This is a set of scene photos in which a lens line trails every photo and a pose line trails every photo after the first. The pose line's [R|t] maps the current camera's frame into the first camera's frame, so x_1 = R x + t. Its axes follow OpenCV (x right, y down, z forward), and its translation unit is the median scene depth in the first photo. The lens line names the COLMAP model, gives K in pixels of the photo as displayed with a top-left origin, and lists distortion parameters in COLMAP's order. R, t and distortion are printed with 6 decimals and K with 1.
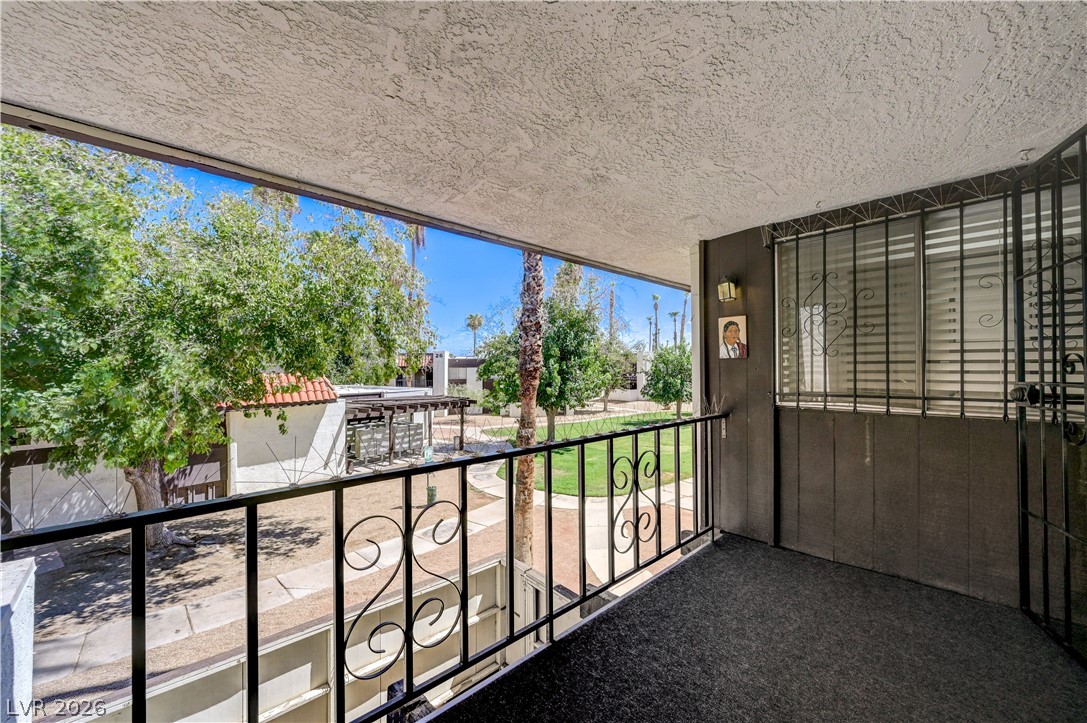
lens RADIAL K [[428.2, 0, 546.7], [0, 428.2, 365.5], [0, 0, 1]] dist [0.000626, -0.000069]
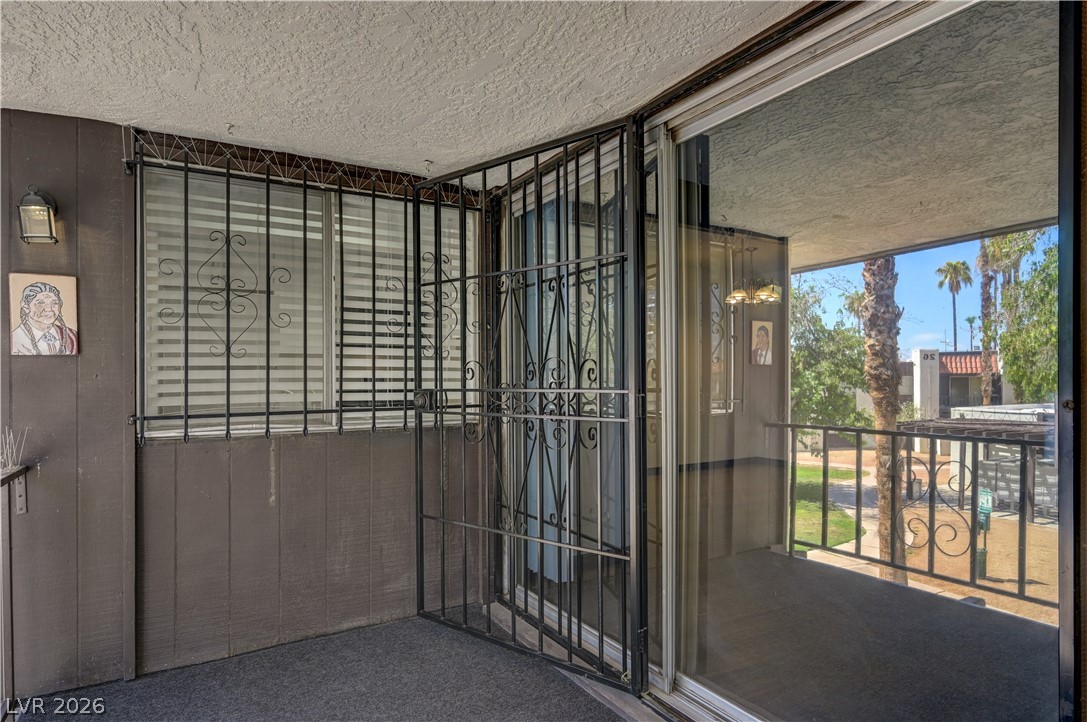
lens RADIAL K [[626.0, 0, 544.6], [0, 626.0, 382.3], [0, 0, 1]] dist [0.004057, 0.000580]
pose [[0.223542, -0.000857, 0.974694, -0.193902], [-0.004090, 0.999990, 0.001817, 0.013457], [-0.974686, -0.004392, 0.223536, 0.280780]]
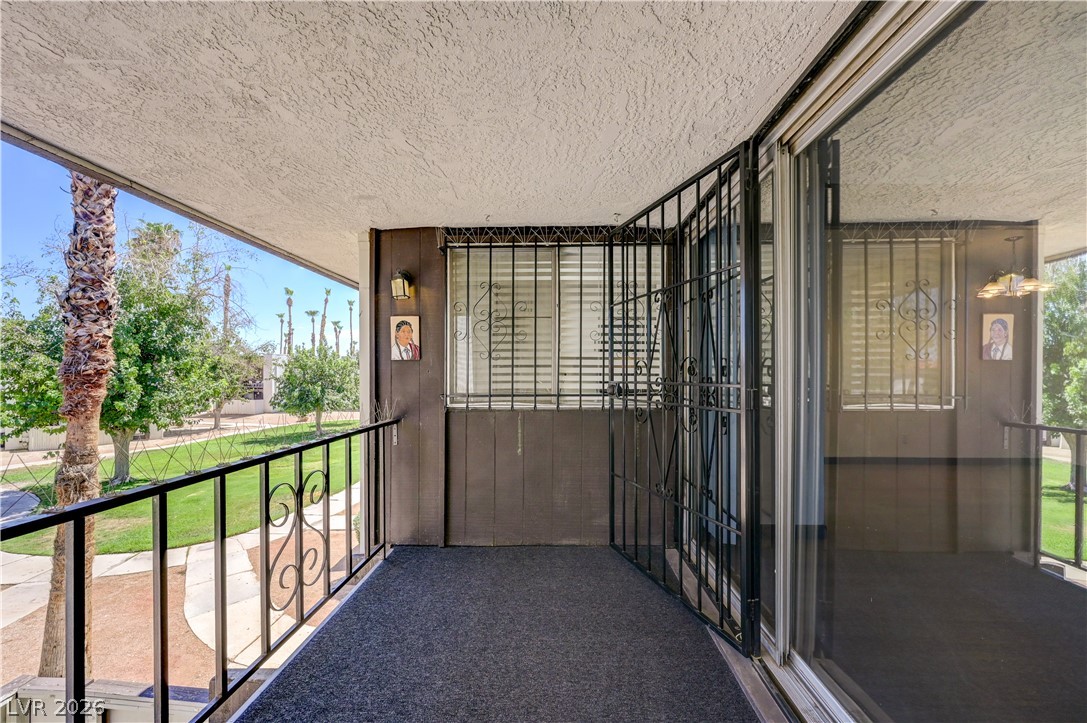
lens RADIAL K [[442.8, 0, 545.0], [0, 442.8, 374.7], [0, 0, 1]] dist [-0.001635, 0.000136]
pose [[0.711888, 0.004313, 0.702280, -0.037936], [-0.008688, 0.999959, 0.002666, 0.011442], [-0.702239, -0.007999, 0.711896, 0.097810]]
